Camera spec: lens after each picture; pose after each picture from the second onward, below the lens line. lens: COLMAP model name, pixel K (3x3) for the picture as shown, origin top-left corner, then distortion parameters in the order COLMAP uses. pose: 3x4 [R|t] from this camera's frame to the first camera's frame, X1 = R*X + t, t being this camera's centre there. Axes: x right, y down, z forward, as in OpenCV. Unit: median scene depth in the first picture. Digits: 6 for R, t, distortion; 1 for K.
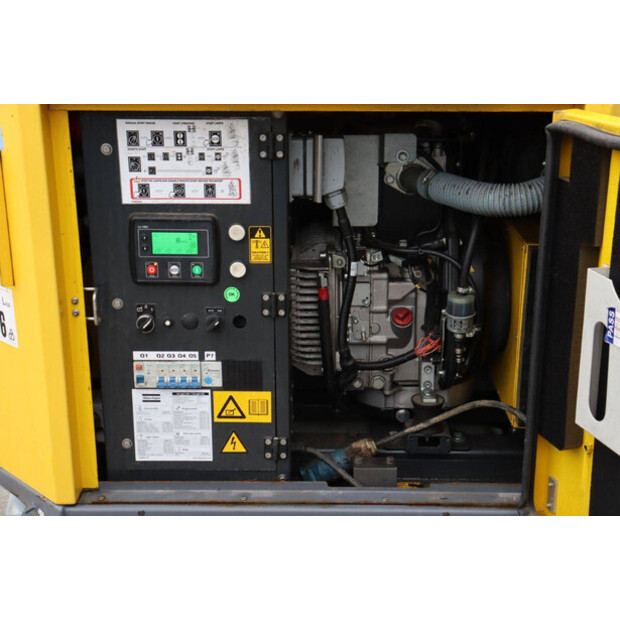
lens RADIAL K [[921.1, 0, 314.2], [0, 921.1, 306.7], [0, 0, 1]] dist [0.144955, 0.000000]
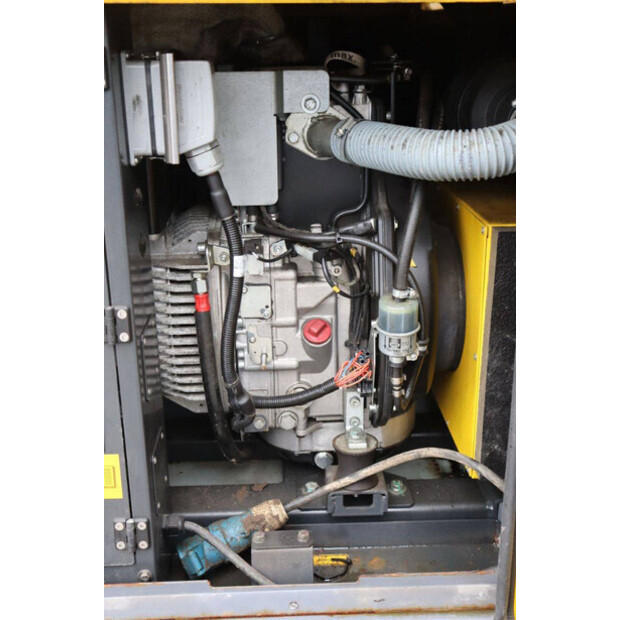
lens RADIAL K [[766.6, 0, 309.3], [0, 766.6, 311.2], [0, 0, 1]] dist [0.007399, 0.000000]
pose [[0.998404, -0.027371, 0.049399, 0.062043], [0.026327, 0.999419, 0.021659, -0.017992], [-0.049963, -0.020324, 0.998544, 0.417478]]
